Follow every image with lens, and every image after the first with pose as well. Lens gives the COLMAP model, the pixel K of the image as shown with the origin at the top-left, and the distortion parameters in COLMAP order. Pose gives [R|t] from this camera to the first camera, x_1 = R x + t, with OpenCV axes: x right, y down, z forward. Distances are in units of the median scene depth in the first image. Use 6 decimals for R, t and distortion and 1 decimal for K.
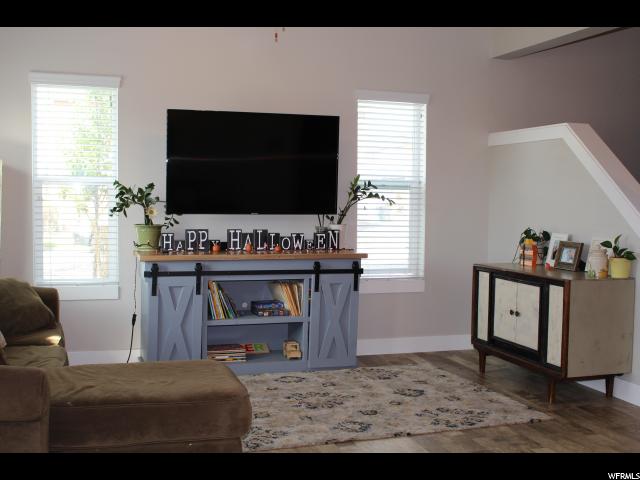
lens RADIAL K [[790.5, 0, 319.9], [0, 790.5, 236.9], [0, 0, 1]] dist [-0.067878, 0.000000]
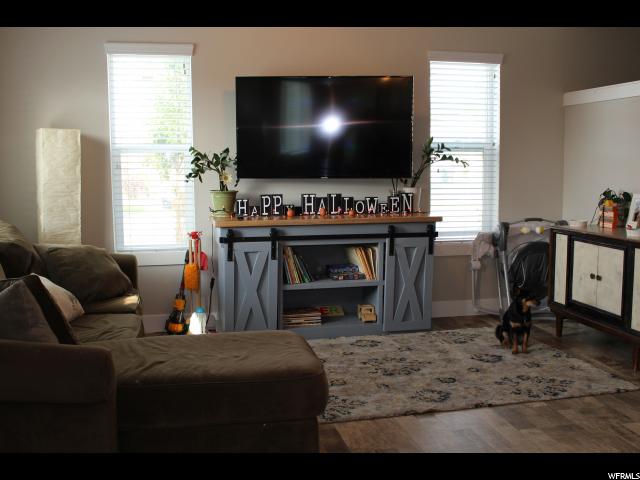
lens RADIAL K [[688.1, 0, 321.9], [0, 688.1, 240.8], [0, 0, 1]] dist [-0.082147, 0.000000]
pose [[0.995904, -0.007446, -0.090111, -0.013136], [0.013192, 0.997904, 0.063348, -0.005201], [0.089451, -0.064277, 0.993915, 0.132705]]
